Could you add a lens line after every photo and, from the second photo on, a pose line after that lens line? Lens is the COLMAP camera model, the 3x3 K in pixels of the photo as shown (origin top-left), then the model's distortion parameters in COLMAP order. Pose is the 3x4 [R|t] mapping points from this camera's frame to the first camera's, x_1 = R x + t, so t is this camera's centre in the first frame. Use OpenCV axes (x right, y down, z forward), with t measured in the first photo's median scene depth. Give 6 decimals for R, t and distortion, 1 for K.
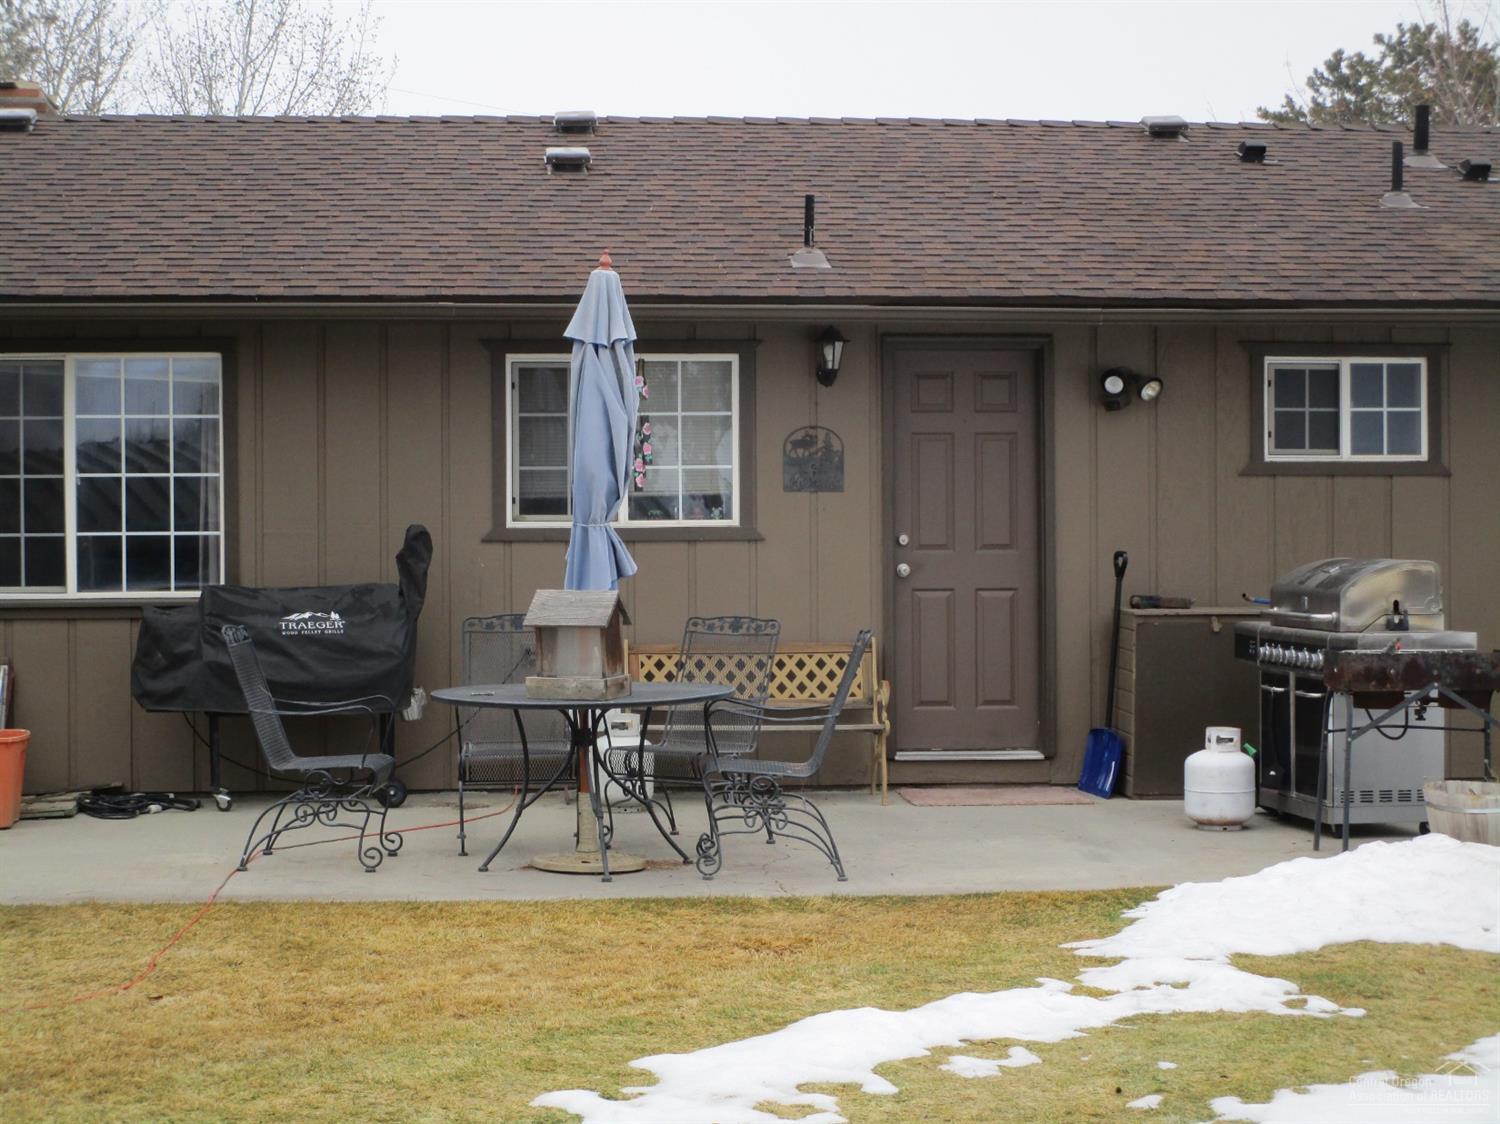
lens RADIAL K [[2736.1, 0, 747.7], [0, 2736.1, 562.2], [0, 0, 1]] dist [-0.060061, -0.080549]
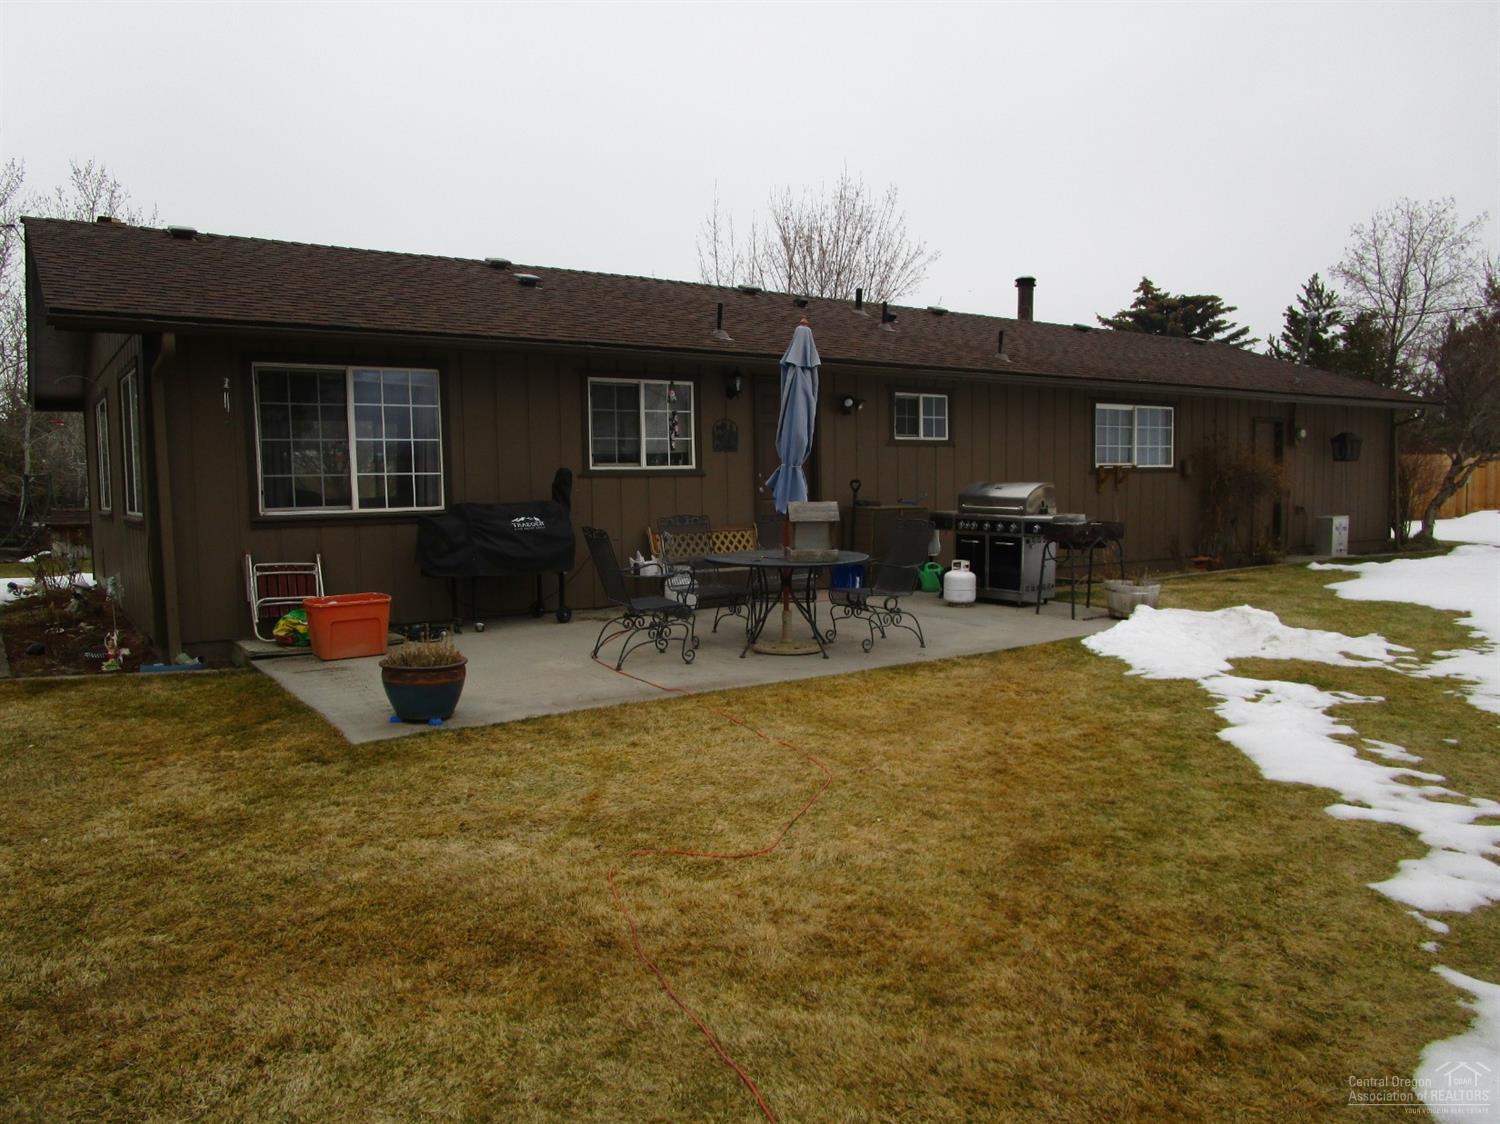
lens RADIAL K [[1031.8, 0, 750.0], [0, 1031.8, 562.0], [0, 0, 1]] dist [0.005105, 0.000569]
pose [[0.885346, -0.043118, 0.462929, -0.352295], [0.008907, 0.997081, 0.075836, -0.002347], [-0.464847, -0.063018, 0.883145, 0.341593]]
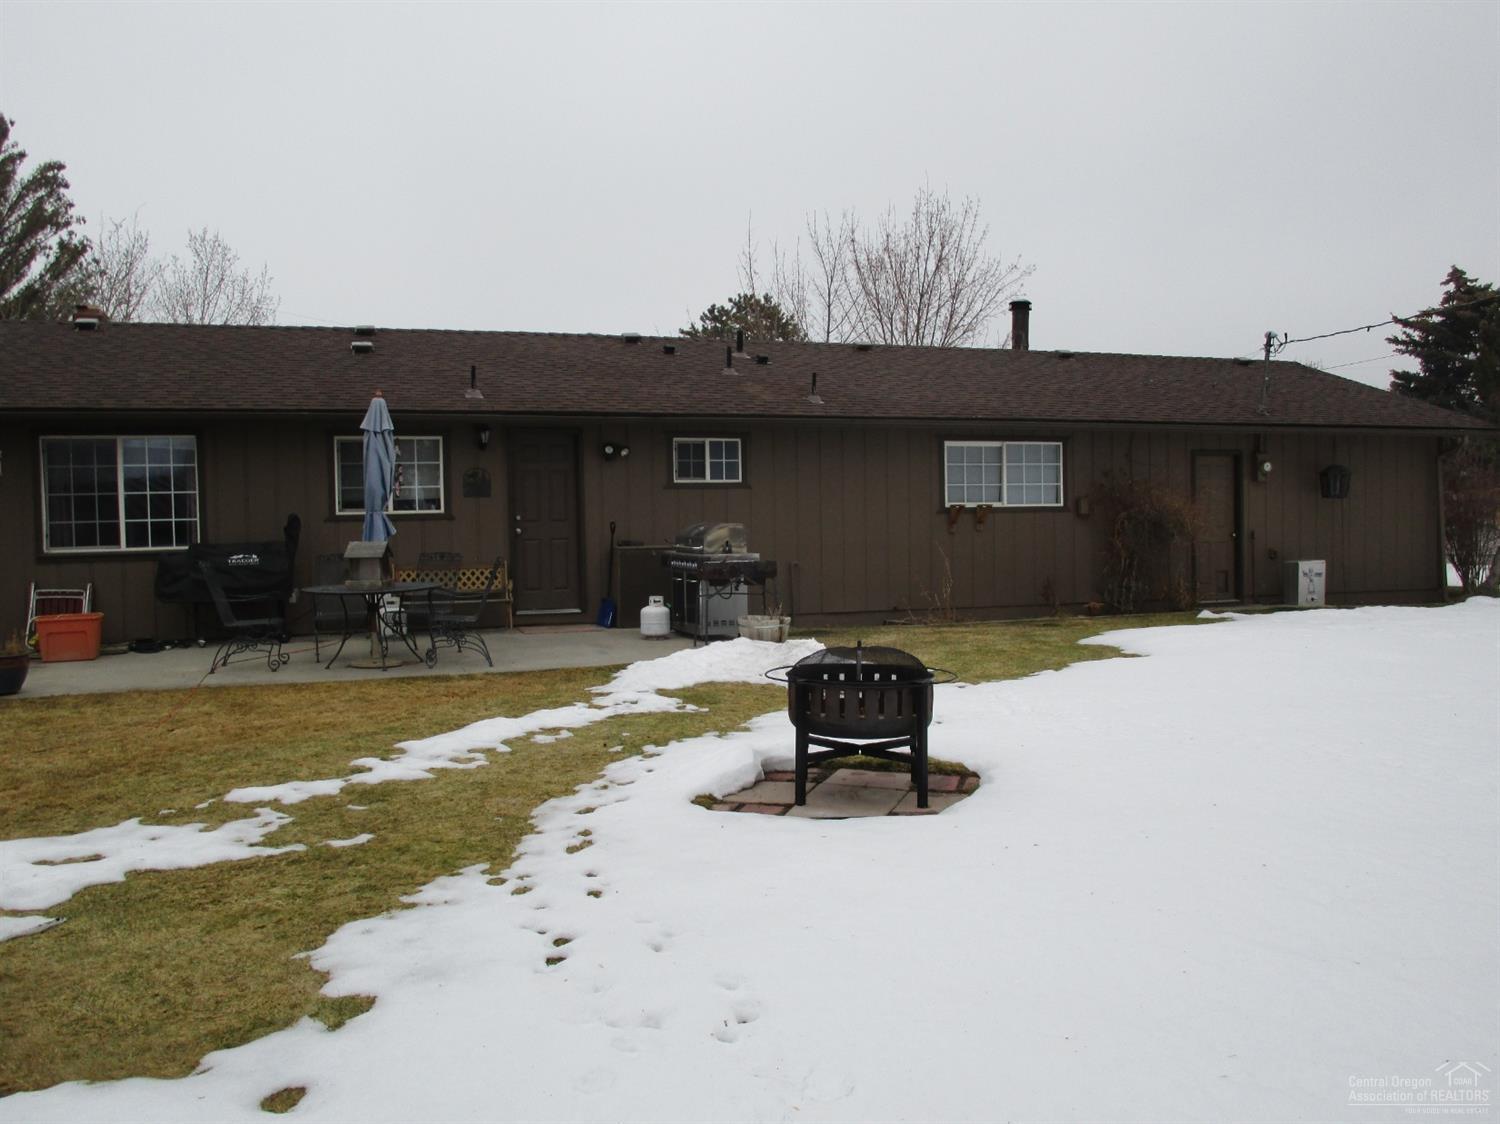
lens RADIAL K [[1207.8, 0, 750.0], [0, 1207.8, 562.0], [0, 0, 1]] dist [-0.042300, 0.015349]
pose [[0.970997, -0.020385, 0.238222, 0.005159], [0.013846, 0.999481, 0.029091, 0.002032], [-0.238691, -0.024949, 0.970775, -0.026131]]
